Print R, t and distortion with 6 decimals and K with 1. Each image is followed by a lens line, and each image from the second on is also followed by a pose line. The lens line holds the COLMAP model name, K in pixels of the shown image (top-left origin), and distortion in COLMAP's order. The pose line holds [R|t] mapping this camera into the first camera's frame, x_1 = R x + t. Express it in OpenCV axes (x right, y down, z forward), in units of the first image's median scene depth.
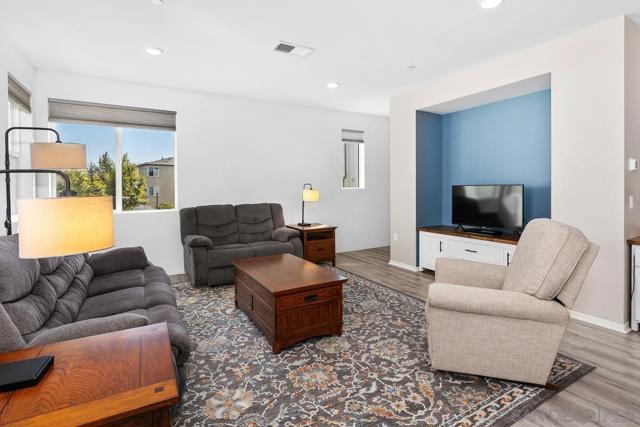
lens RADIAL K [[318.5, 0, 317.7], [0, 318.5, 186.7], [0, 0, 1]] dist [0.001914, -0.000099]
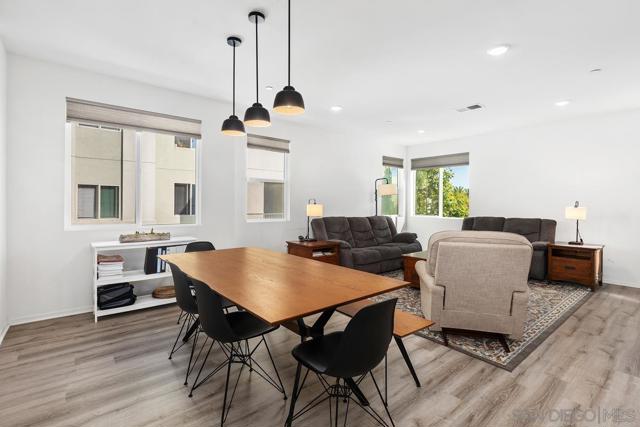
lens RADIAL K [[311.4, 0, 320.6], [0, 311.4, 202.6], [0, 0, 1]] dist [0.001016, 0.000025]
pose [[0.161280, 0.008259, -0.986874, 0.955537], [-0.006480, 0.999952, 0.007310, -0.008427], [0.986887, 0.005216, 0.161326, 0.095238]]
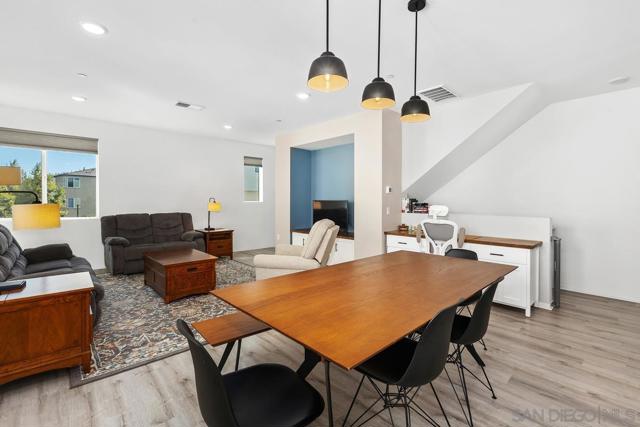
lens RADIAL K [[295.1, 0, 321.1], [0, 295.1, 202.1], [0, 0, 1]] dist [-0.000700, -0.000028]
pose [[0.974987, 0.009196, 0.222072, 0.167036], [-0.010500, 0.999934, 0.004691, -0.002773], [-0.222014, -0.006905, 0.975019, -0.352456]]
